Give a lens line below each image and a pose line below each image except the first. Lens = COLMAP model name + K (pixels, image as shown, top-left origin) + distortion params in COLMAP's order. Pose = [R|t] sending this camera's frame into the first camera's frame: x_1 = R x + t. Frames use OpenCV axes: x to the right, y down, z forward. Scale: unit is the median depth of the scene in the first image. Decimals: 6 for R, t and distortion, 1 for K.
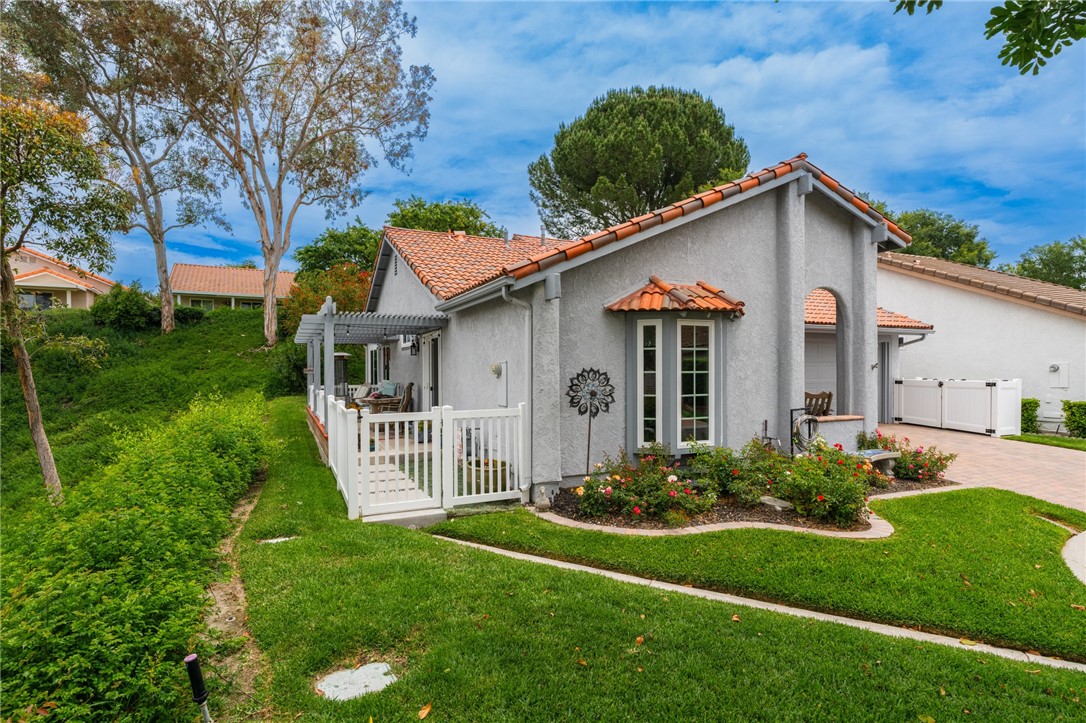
lens RADIAL K [[554.7, 0, 549.4], [0, 554.7, 377.0], [0, 0, 1]] dist [-0.000556, -0.000024]
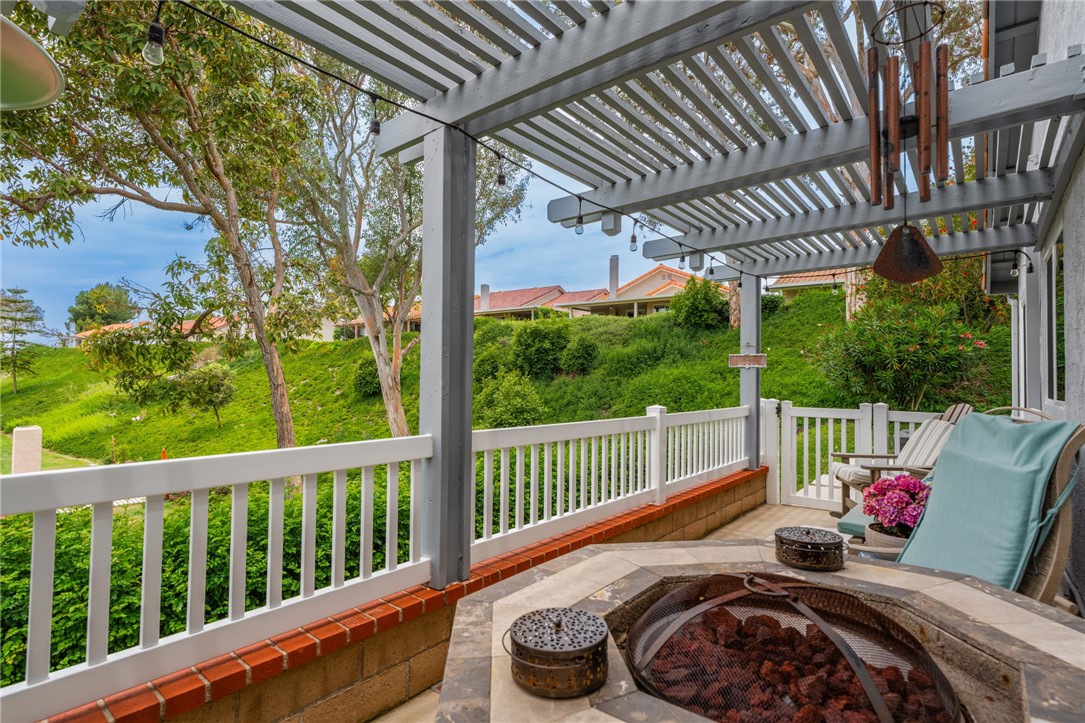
lens RADIAL K [[533.0, 0, 542.3], [0, 533.0, 362.7], [0, 0, 1]] dist [0.000660, 0.000856]
pose [[0.425971, -0.016698, -0.904583, -0.116412], [-0.030015, 0.999018, -0.032575, 0.002094], [0.904239, 0.041027, 0.425051, 0.445270]]
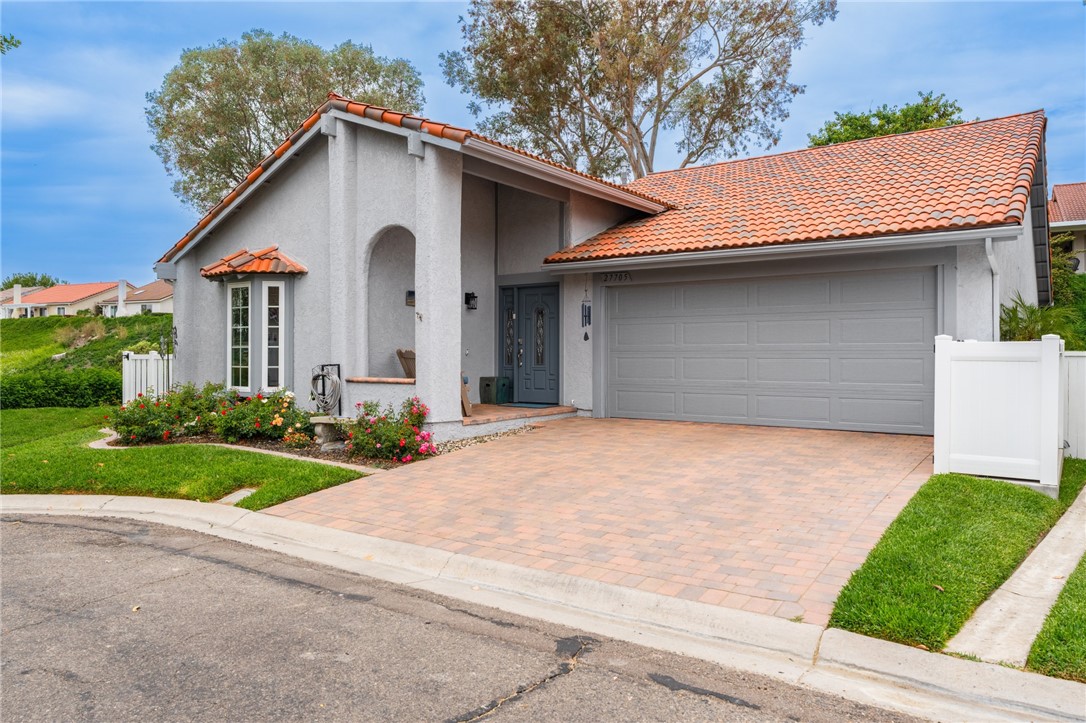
lens RADIAL K [[747.9, 0, 541.0], [0, 747.9, 357.2], [0, 0, 1]] dist [-0.003115, 0.004226]
pose [[0.494498, 0.006241, -0.869157, 0.530751], [-0.021011, 0.999768, -0.004776, 0.013238], [0.868925, 0.020623, 0.494514, 0.211850]]
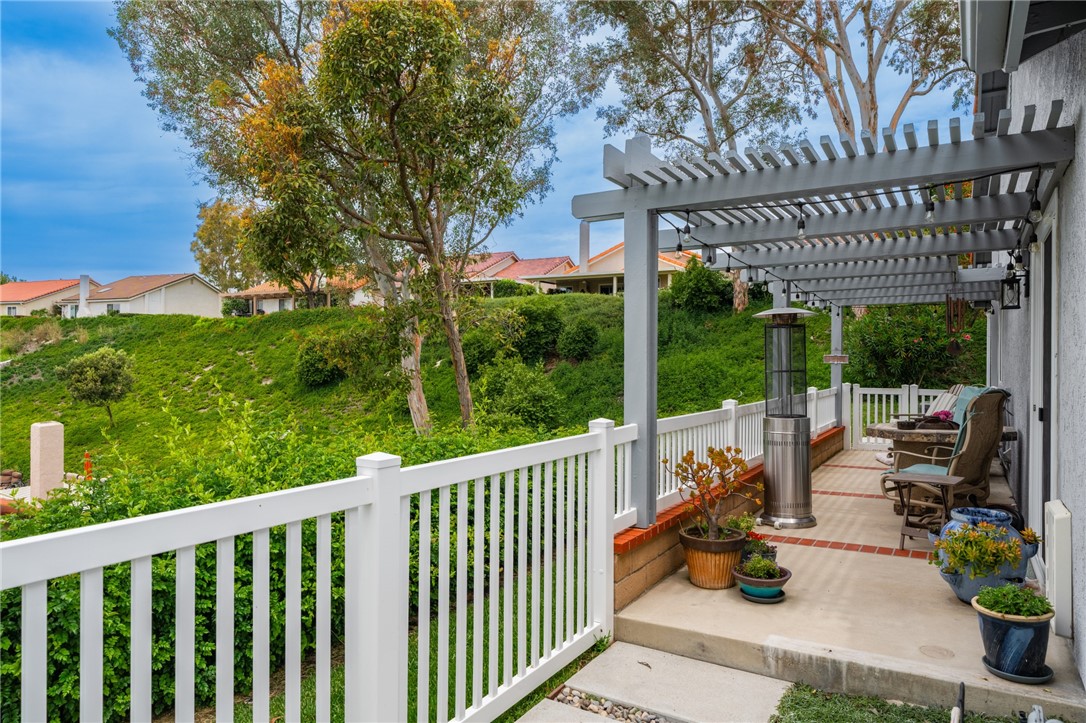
lens RADIAL K [[692.4, 0, 543.3], [0, 692.4, 362.6], [0, 0, 1]] dist [0.002412, -0.004254]
pose [[0.550455, 0.009643, -0.834809, -0.023421], [-0.021685, 0.999761, -0.002751, -0.000327], [0.834583, 0.019617, 0.550532, 0.243022]]
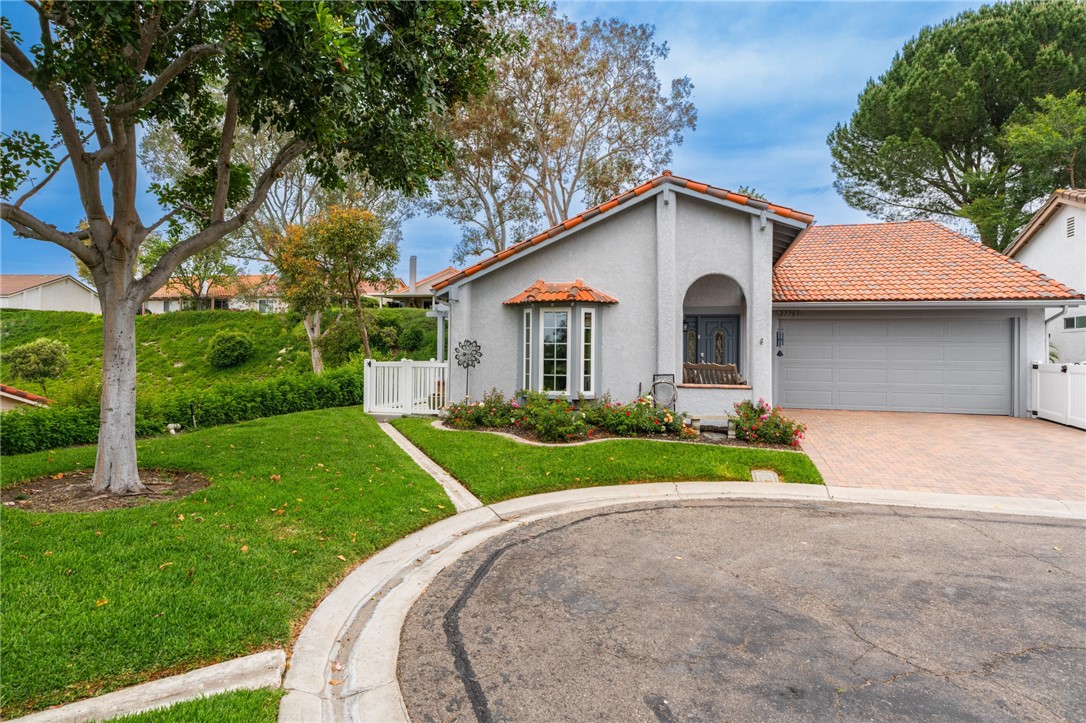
lens RADIAL K [[580.9, 0, 547.7], [0, 580.9, 353.3], [0, 0, 1]] dist [-0.004970, 0.000962]
pose [[0.772172, 0.011368, -0.635312, 0.332174], [-0.025554, 0.999587, -0.013173, 0.010206], [0.634900, 0.026407, 0.772143, -0.052448]]
